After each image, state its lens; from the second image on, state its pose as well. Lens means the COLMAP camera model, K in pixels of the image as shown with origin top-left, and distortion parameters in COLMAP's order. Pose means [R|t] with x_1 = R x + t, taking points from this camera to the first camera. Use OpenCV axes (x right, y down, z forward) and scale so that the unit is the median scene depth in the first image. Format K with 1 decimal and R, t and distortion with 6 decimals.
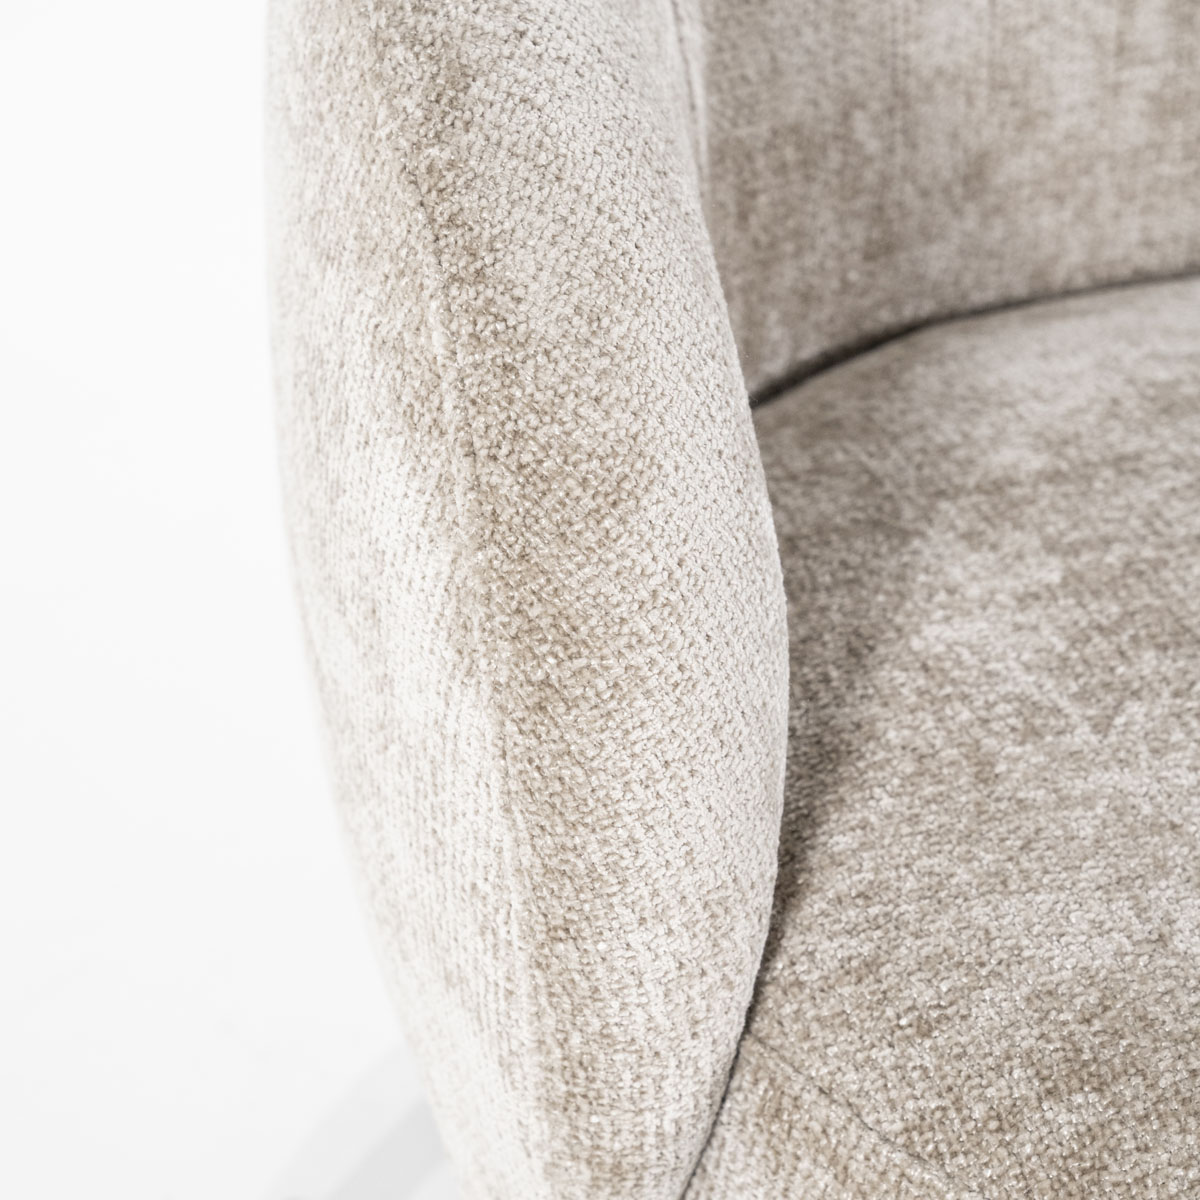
lens RADIAL K [[3080.3, 0, 600.1], [0, 3080.3, 643.6], [0, 0, 1]] dist [0.190075, 0.112602]
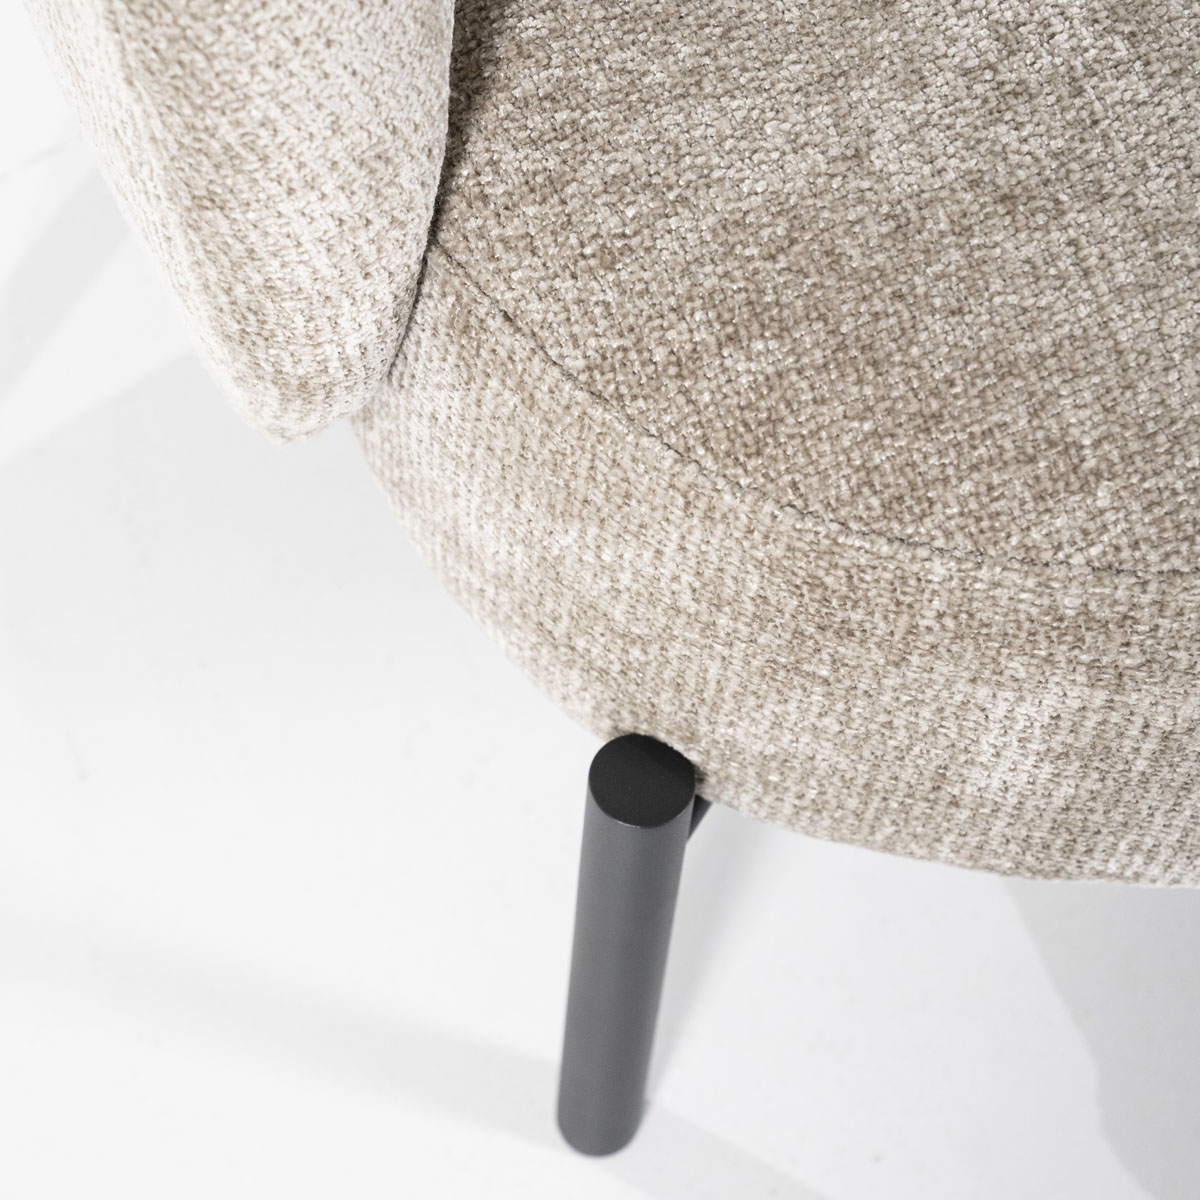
lens RADIAL K [[3080.3, 0, 600.1], [0, 3080.3, 643.6], [0, 0, 1]] dist [0.190075, 0.112602]
pose [[0.999467, -0.032640, -0.000134, 0.098362], [0.029178, 0.891596, 0.451891, -0.199939], [-0.014630, -0.451654, 0.892073, 0.097270]]
